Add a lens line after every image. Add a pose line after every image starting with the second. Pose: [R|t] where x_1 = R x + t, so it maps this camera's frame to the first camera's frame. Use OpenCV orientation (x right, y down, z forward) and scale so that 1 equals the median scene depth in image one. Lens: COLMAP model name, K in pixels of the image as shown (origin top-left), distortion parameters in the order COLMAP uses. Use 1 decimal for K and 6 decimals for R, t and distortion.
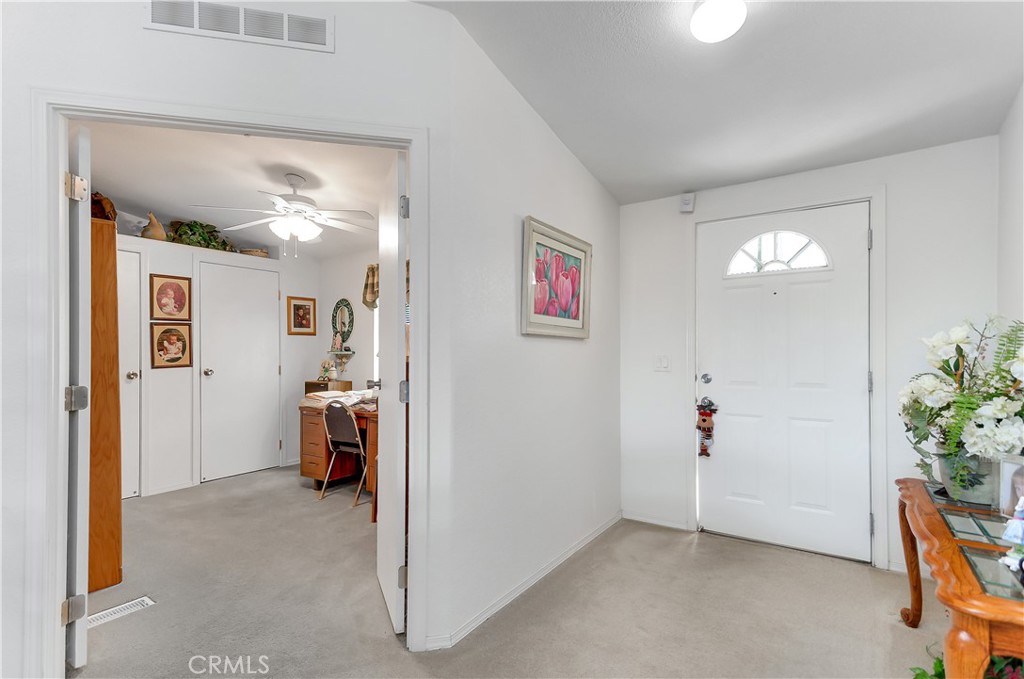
lens RADIAL K [[493.3, 0, 515.2], [0, 493.3, 353.8], [0, 0, 1]] dist [0.003546, 0.000479]
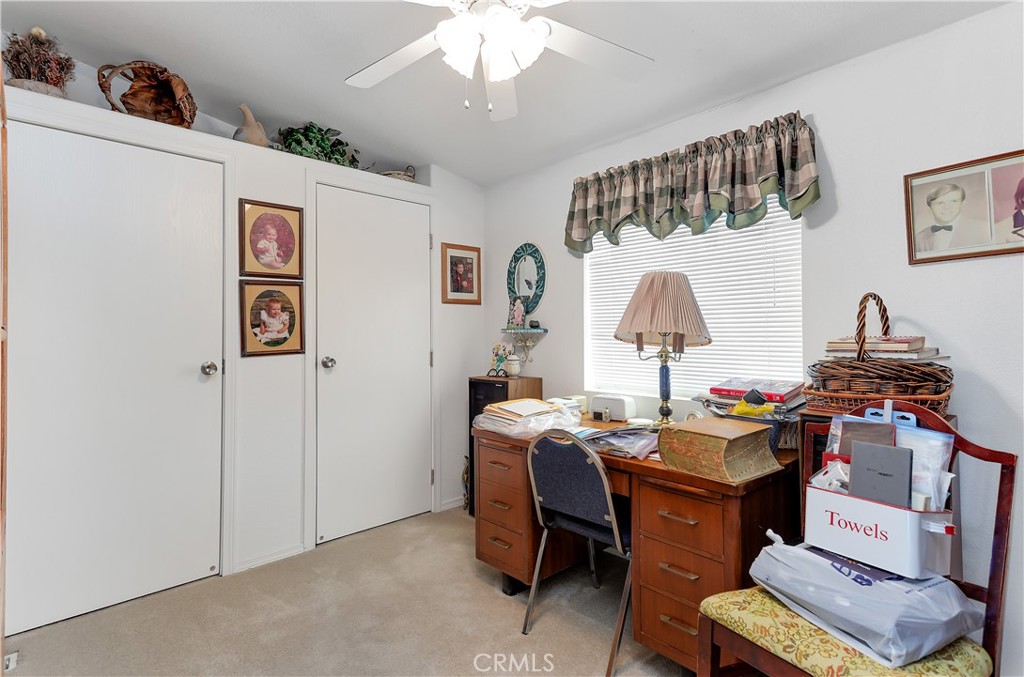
lens RADIAL K [[497.5, 0, 507.4], [0, 497.5, 332.3], [0, 0, 1]] dist [0.003229, 0.001038]
pose [[0.969482, -0.003365, -0.245140, -0.255697], [0.001135, 0.999957, -0.009238, 0.005771], [0.245161, 0.008678, 0.969444, 0.457986]]
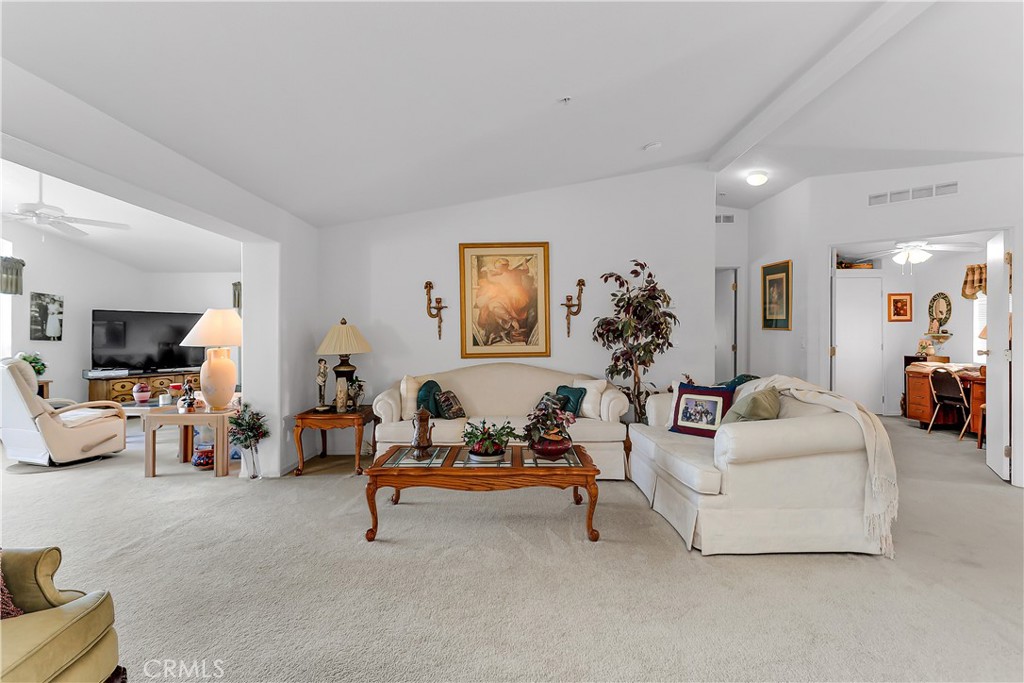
lens RADIAL K [[498.2, 0, 496.1], [0, 498.2, 333.0], [0, 0, 1]] dist [0.017721, -0.000354]
pose [[0.531403, -0.000908, -0.847119, 0.176945], [-0.003523, 0.999988, -0.003282, 0.002076], [0.847112, 0.004728, 0.531394, -0.794526]]
